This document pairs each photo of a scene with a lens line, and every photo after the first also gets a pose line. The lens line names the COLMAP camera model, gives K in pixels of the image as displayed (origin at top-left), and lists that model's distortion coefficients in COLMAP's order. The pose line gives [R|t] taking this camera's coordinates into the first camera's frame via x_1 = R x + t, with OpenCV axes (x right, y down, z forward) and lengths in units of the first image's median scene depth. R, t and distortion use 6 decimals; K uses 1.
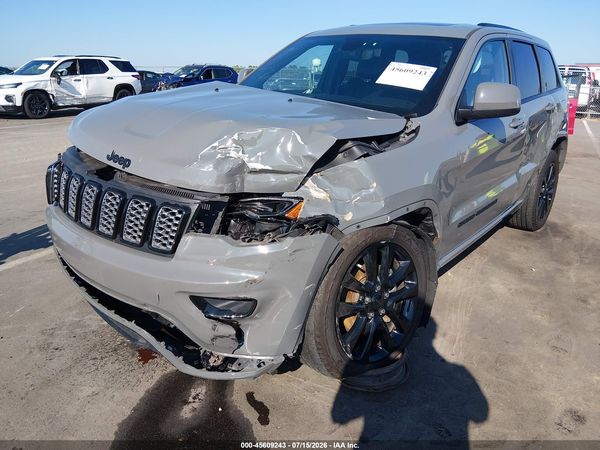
lens RADIAL K [[455.3, 0, 302.2], [0, 455.3, 232.3], [0, 0, 1]] dist [0.052661, -0.098458]
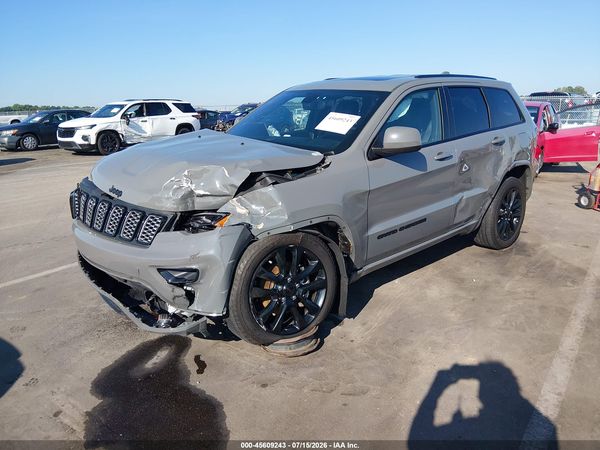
lens RADIAL K [[454.2, 0, 300.0], [0, 454.2, 225.0], [0, 0, 1]] dist [0.059293, -0.092642]
pose [[0.990261, 0.002933, -0.139190, 0.347089], [-0.013980, 0.996820, -0.078449, 0.059369], [0.138517, 0.079631, 0.987153, -0.313324]]
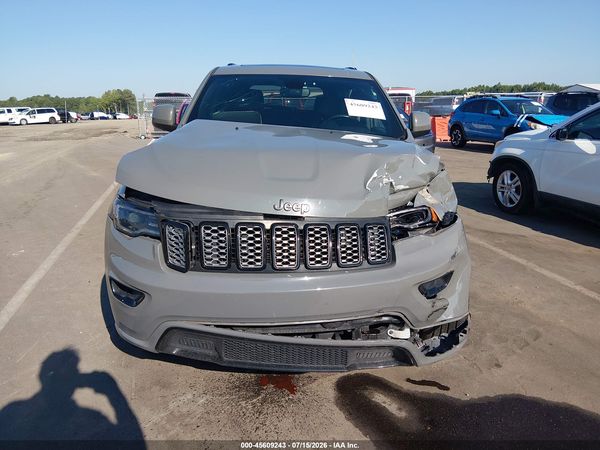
lens RADIAL K [[454.2, 0, 300.0], [0, 454.2, 225.0], [0, 0, 1]] dist [0.059293, -0.092642]
pose [[0.736978, -0.212165, 0.641755, -0.896912], [0.250391, 0.967604, 0.032348, -0.123270], [-0.627828, 0.136850, 0.766227, 0.207028]]
